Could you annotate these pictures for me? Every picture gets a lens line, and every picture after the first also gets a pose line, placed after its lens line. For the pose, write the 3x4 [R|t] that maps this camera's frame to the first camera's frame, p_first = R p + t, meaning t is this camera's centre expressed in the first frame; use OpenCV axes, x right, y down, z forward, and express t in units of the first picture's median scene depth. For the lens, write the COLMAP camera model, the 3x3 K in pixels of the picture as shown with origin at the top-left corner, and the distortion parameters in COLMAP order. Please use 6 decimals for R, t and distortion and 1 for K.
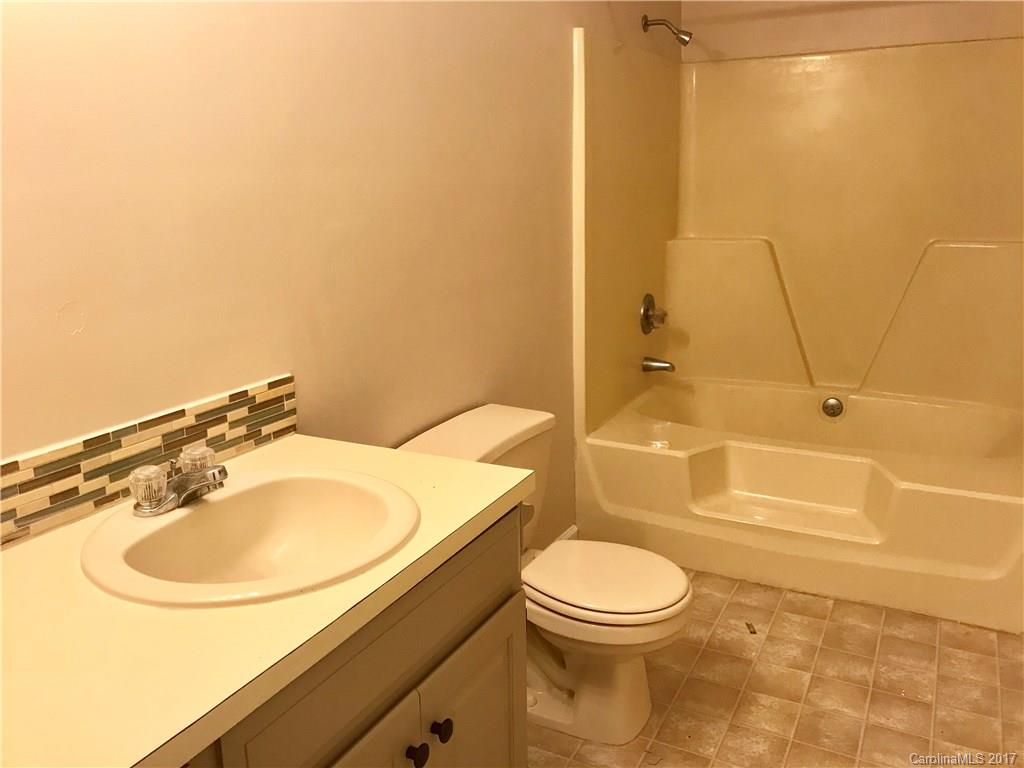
lens RADIAL K [[849.5, 0, 515.1], [0, 849.5, 368.0], [0, 0, 1]] dist [0.005276, 0.013107]
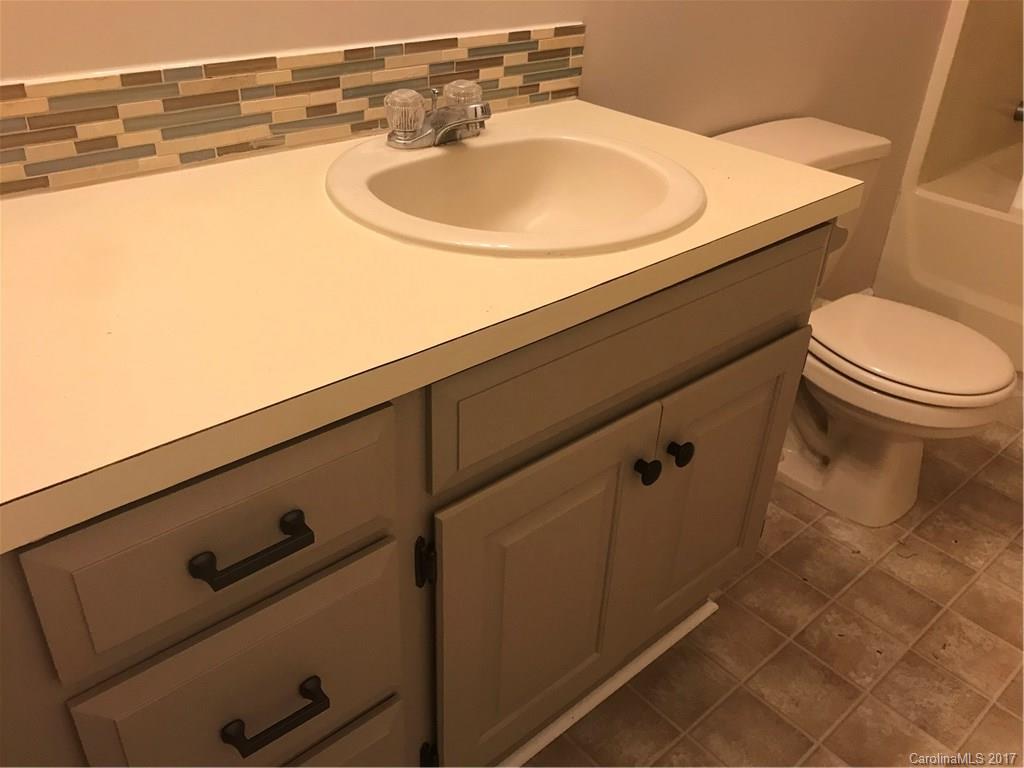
lens RADIAL K [[849.5, 0, 515.1], [0, 849.5, 368.0], [0, 0, 1]] dist [0.005276, 0.013107]
pose [[0.932953, 0.231798, -0.275444, -0.021403], [-0.140512, 0.938902, 0.314198, 0.084786], [0.331445, -0.254428, 0.908521, 0.158792]]
